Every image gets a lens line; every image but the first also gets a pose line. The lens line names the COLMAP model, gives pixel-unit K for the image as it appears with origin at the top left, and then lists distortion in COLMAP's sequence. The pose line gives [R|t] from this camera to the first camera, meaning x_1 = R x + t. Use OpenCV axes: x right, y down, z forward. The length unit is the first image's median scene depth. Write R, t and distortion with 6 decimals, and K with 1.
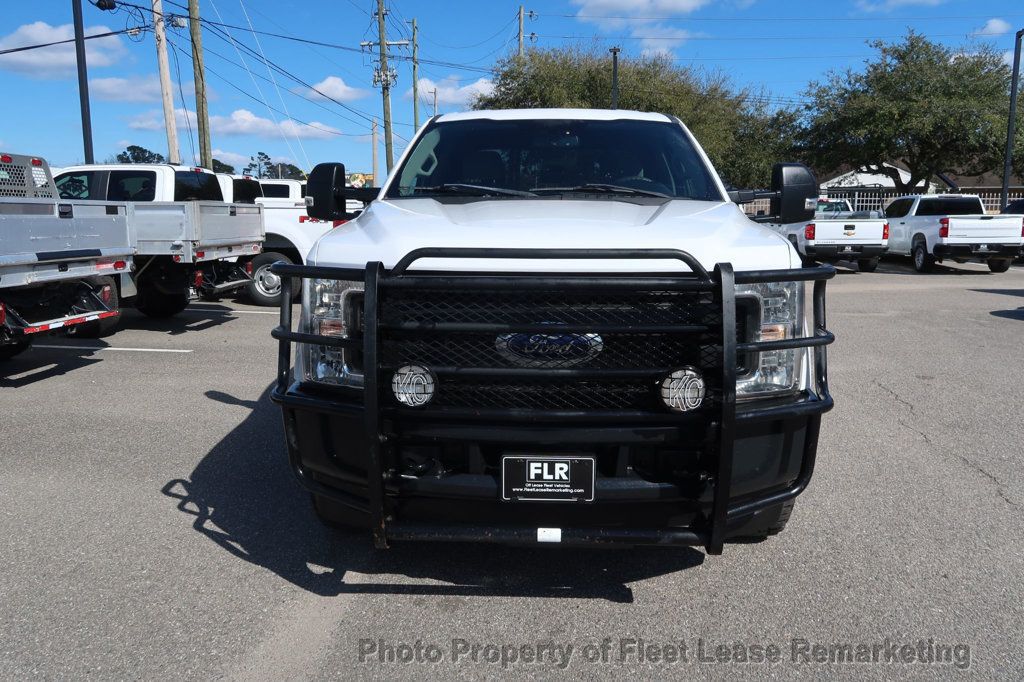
lens RADIAL K [[800.1, 0, 513.5], [0, 800.1, 339.2], [0, 0, 1]] dist [-0.000473, -0.006709]
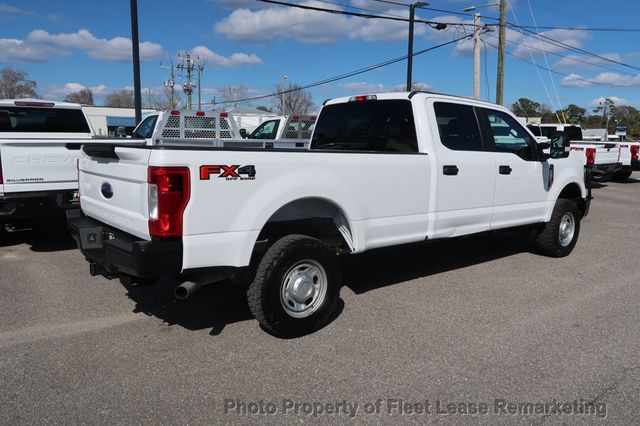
lens RADIAL K [[500.1, 0, 318.0], [0, 500.1, 213.0], [0, 0, 1]] dist [-0.000473, -0.006709]
pose [[0.678180, 0.120242, -0.724993, 0.182202], [-0.127072, 0.990851, 0.045469, -0.017304], [0.723827, 0.061290, 0.687254, 0.048306]]
